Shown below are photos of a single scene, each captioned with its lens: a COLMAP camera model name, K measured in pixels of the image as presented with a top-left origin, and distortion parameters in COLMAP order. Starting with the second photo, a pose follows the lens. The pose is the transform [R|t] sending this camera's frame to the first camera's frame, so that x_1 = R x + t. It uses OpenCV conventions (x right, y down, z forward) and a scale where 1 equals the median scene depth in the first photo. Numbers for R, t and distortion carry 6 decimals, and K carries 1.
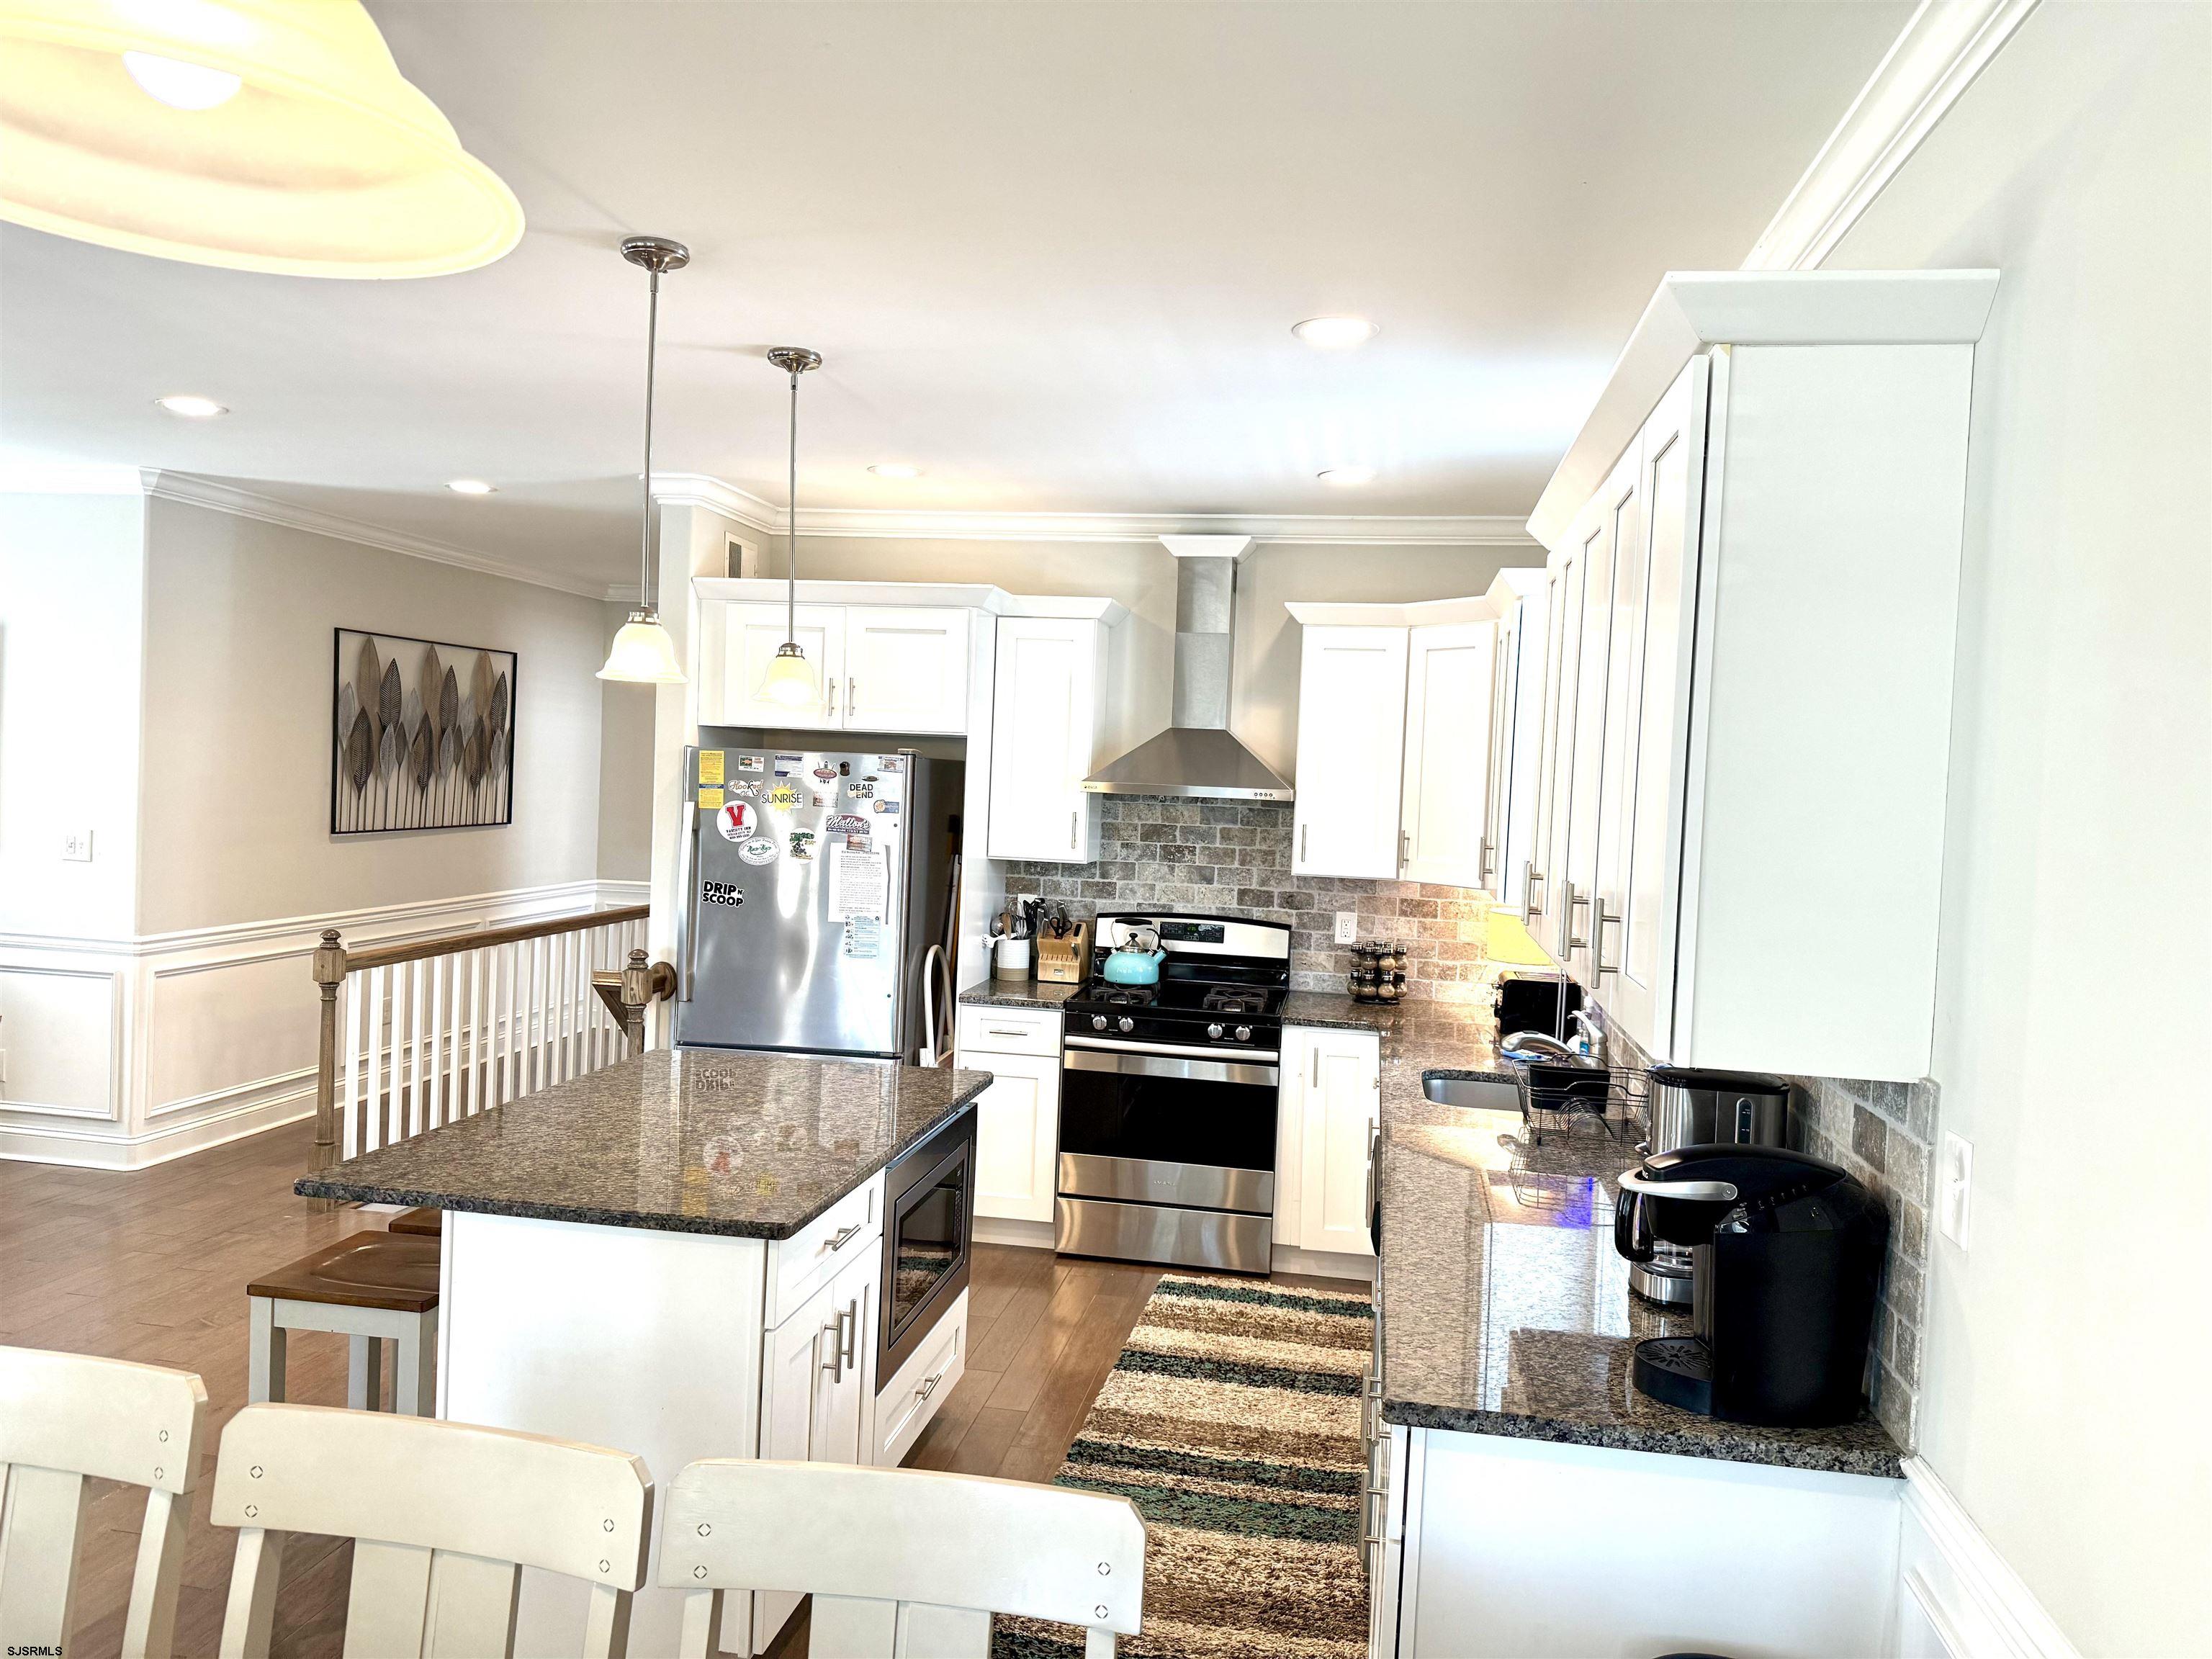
lens RADIAL K [[1551.7, 0, 1108.5], [0, 1551.7, 828.5], [0, 0, 1]] dist [0.005589, -0.010909]
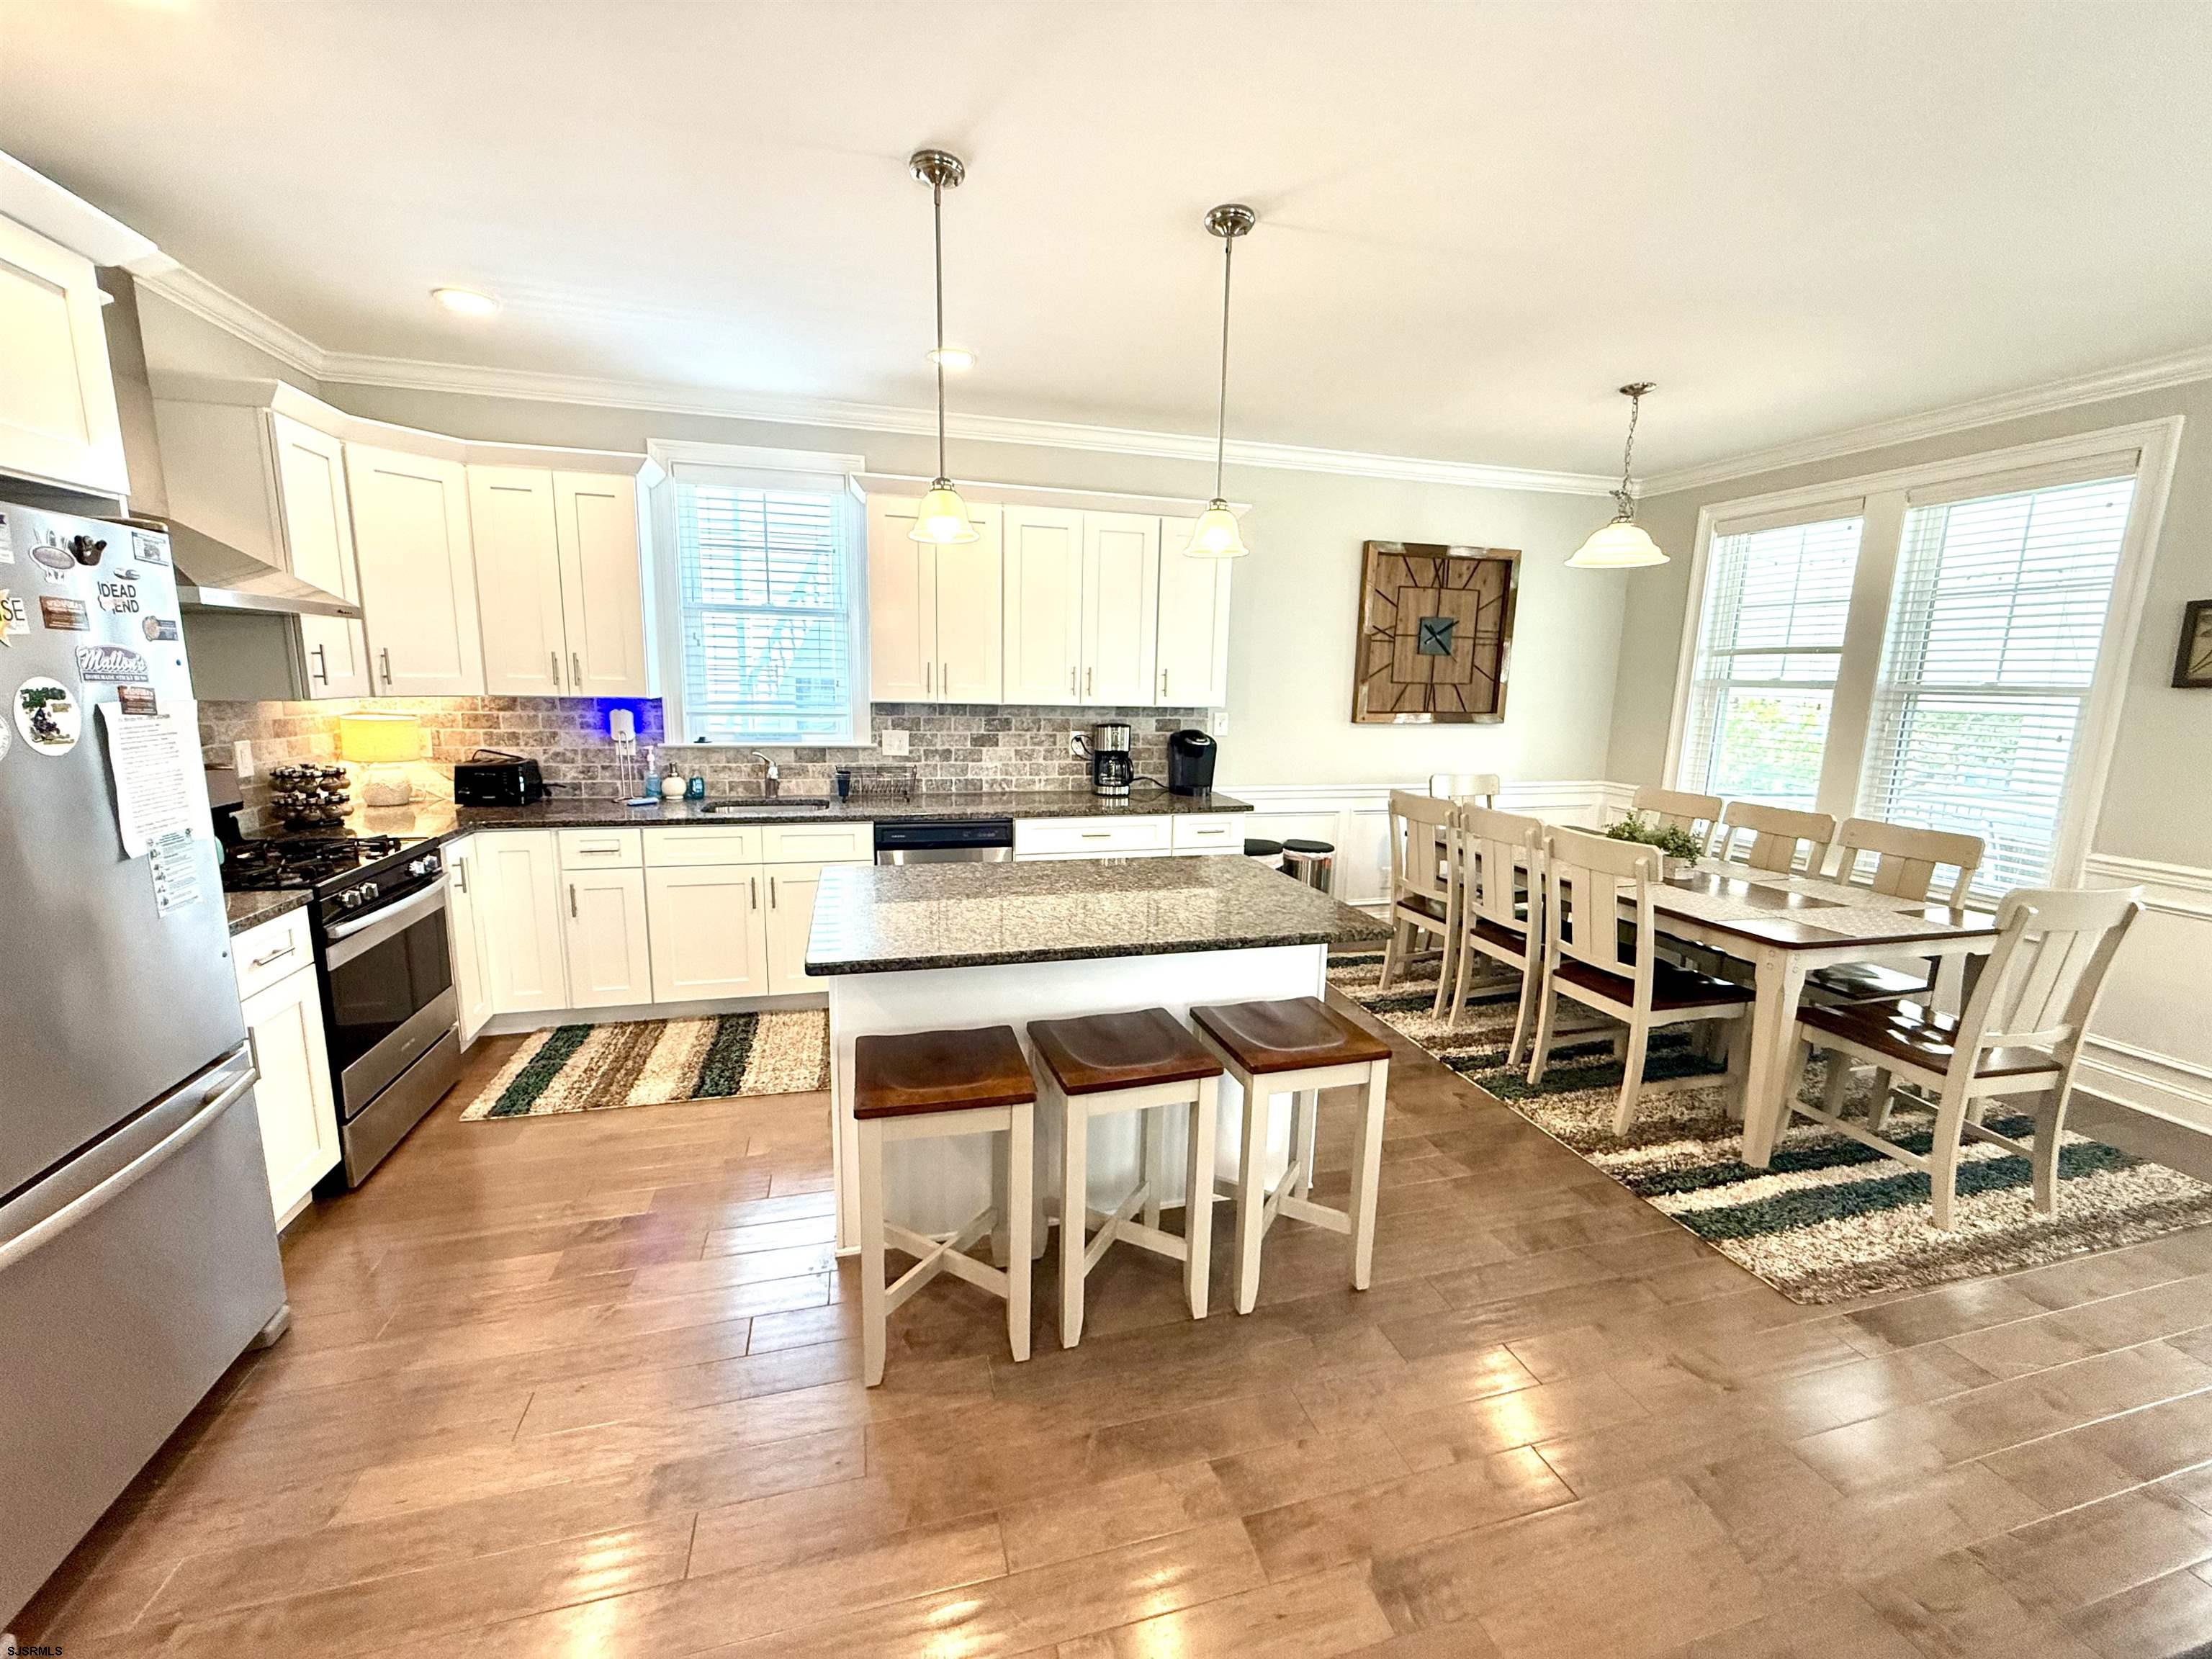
lens RADIAL K [[885.0, 0, 1102.3], [0, 885.0, 829.9], [0, 0, 1]] dist [-0.002050, 0.000475]
pose [[-0.433707, -0.206263, 0.877128, -0.580174], [-0.003873, 0.973865, 0.227096, -0.017199], [-0.901046, 0.095096, -0.423171, 0.837274]]
